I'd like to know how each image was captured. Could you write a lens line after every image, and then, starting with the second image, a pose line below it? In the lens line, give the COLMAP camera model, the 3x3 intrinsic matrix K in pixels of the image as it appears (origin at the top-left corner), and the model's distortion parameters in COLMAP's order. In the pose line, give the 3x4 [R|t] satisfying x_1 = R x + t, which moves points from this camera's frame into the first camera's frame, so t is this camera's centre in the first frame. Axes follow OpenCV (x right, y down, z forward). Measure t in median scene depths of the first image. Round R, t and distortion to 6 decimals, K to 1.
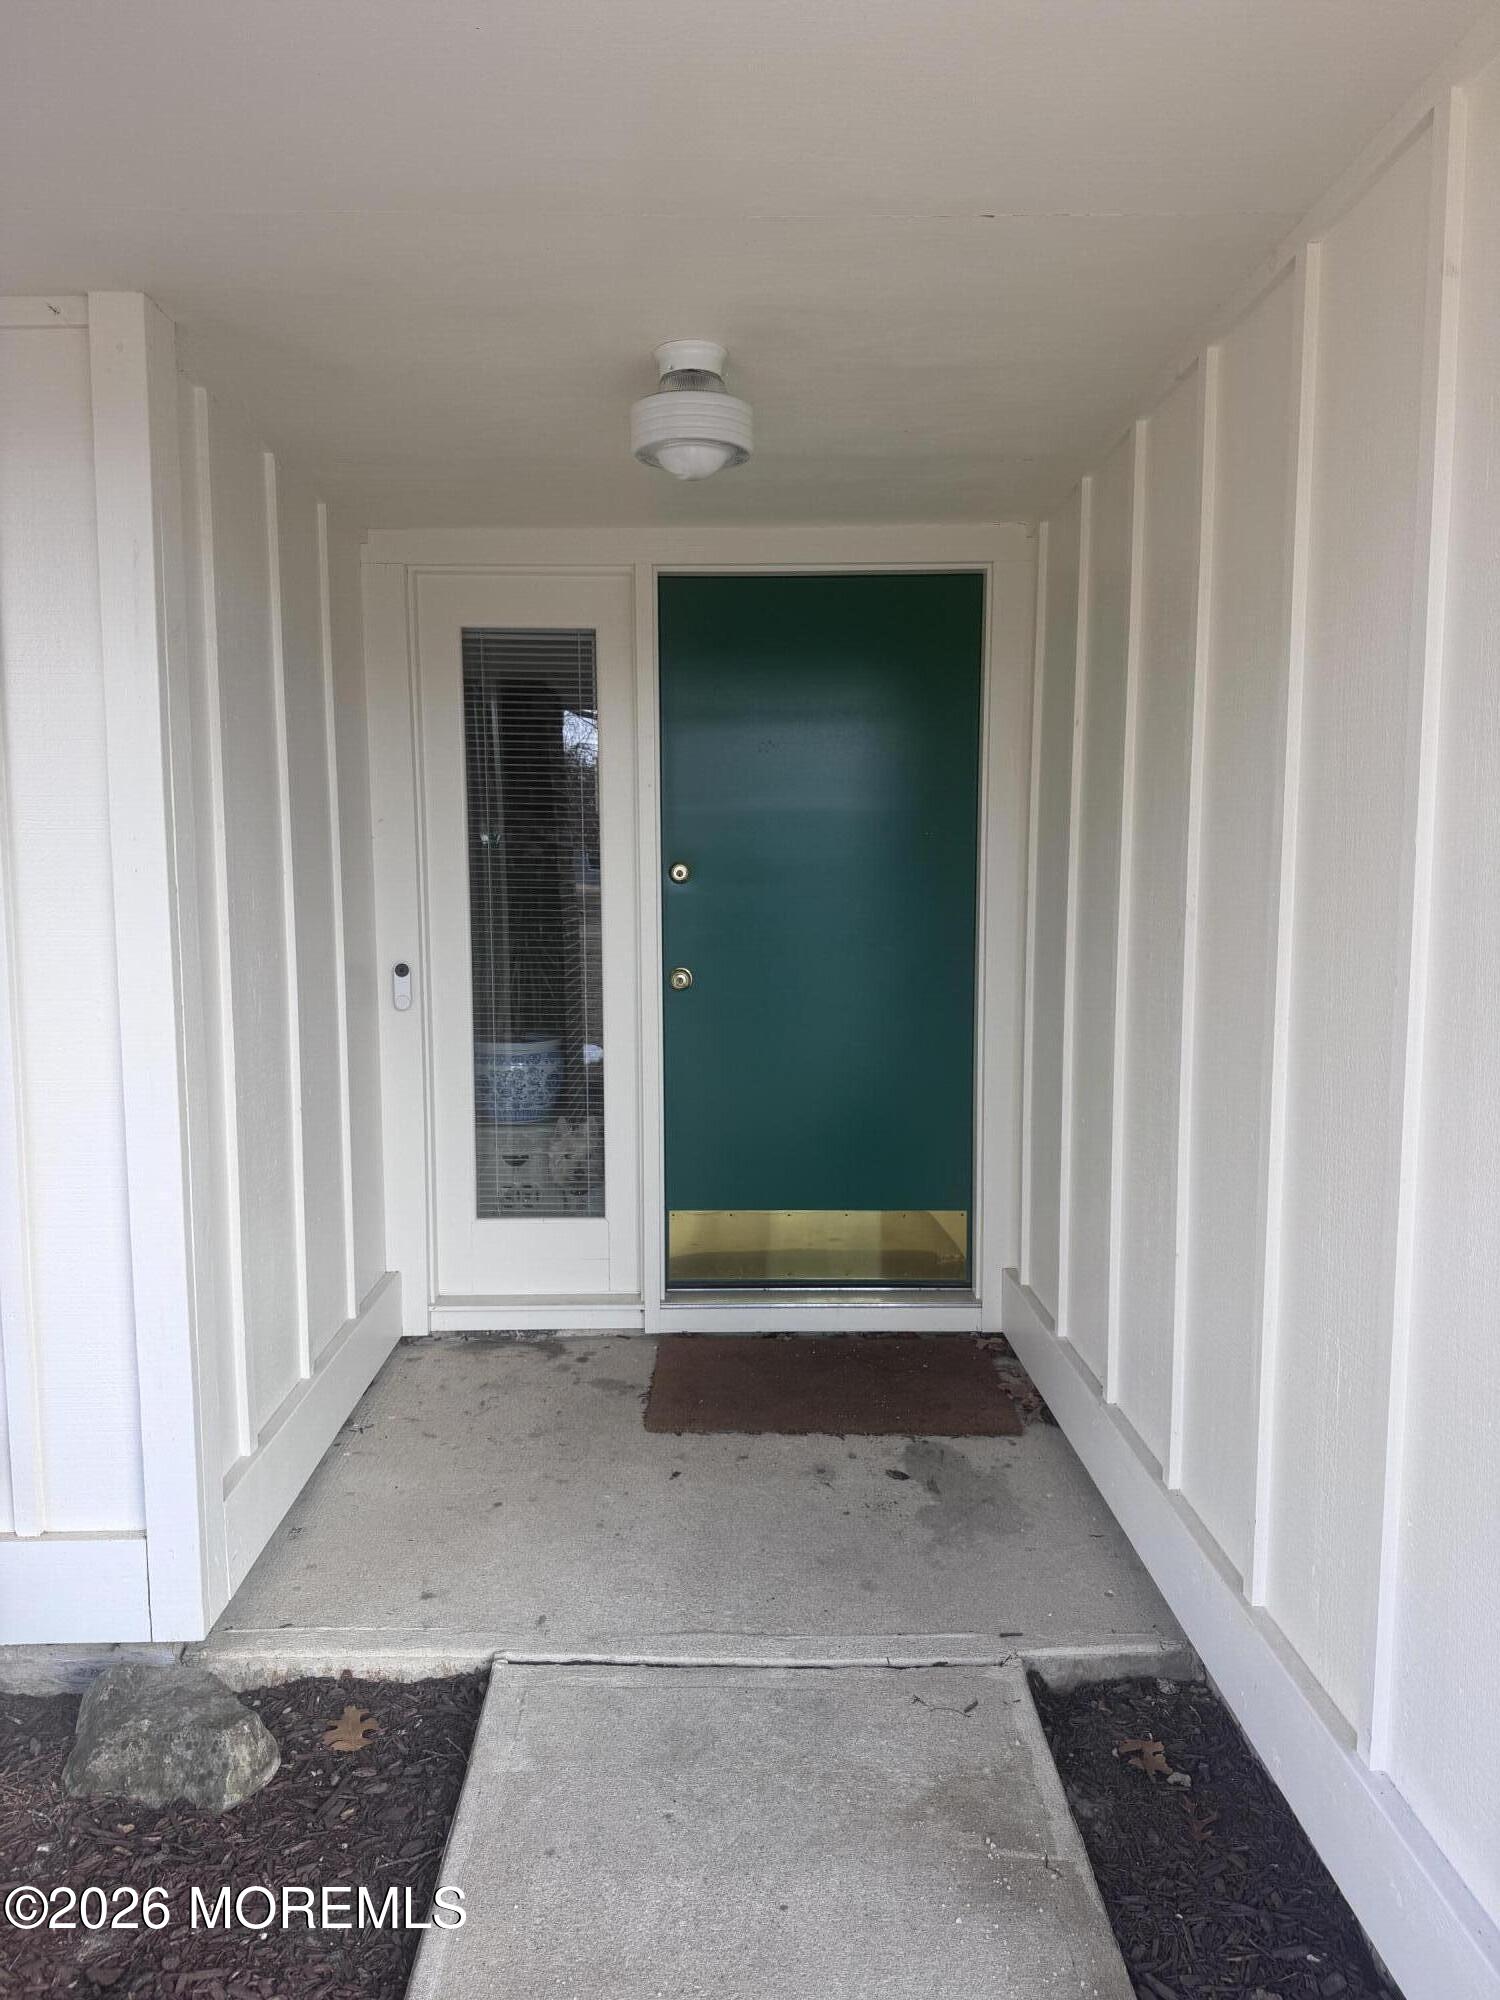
lens RADIAL K [[1417.3, 0, 750.0], [0, 1417.3, 1000.0], [0, 0, 1]] dist [0.105819, -0.179049]
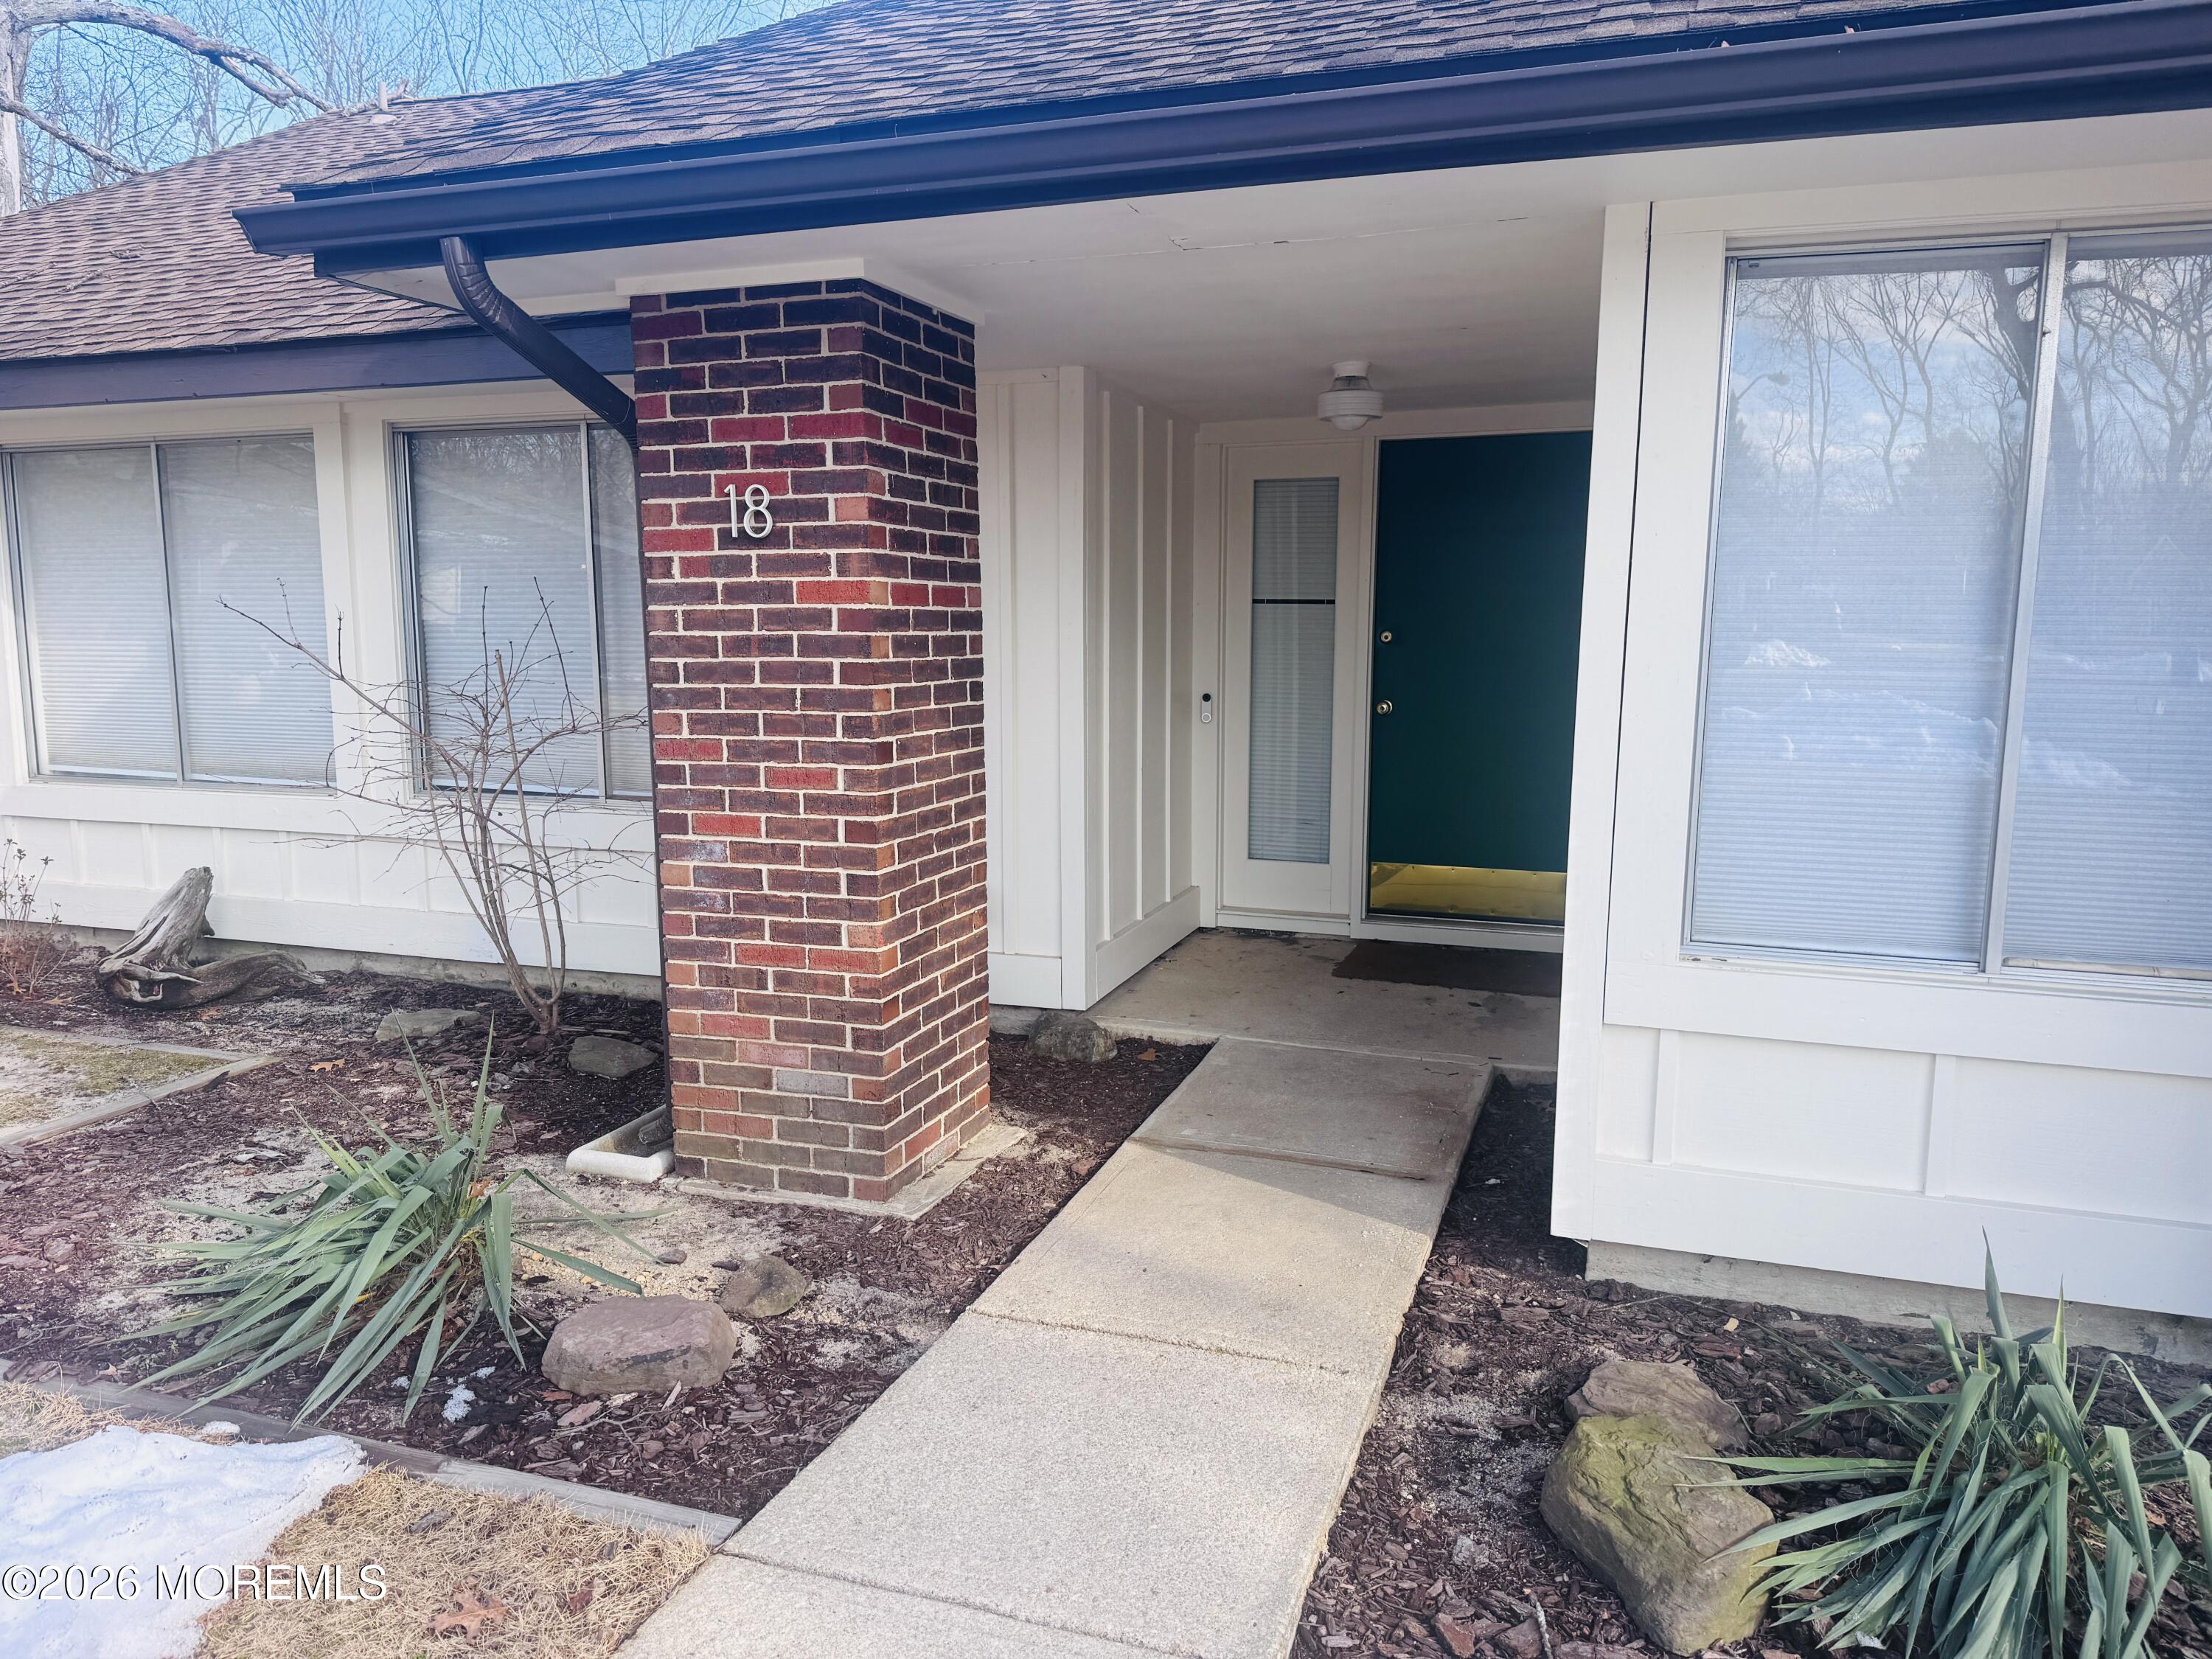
lens RADIAL K [[1567.5, 0, 1106.0], [0, 1567.5, 829.5], [0, 0, 1]] dist [0.105819, -0.179049]
pose [[0.940125, 0.051277, -0.336949, 0.299392], [-0.037448, 0.998173, 0.047417, 0.056557], [0.338765, -0.031960, 0.940328, -0.836798]]
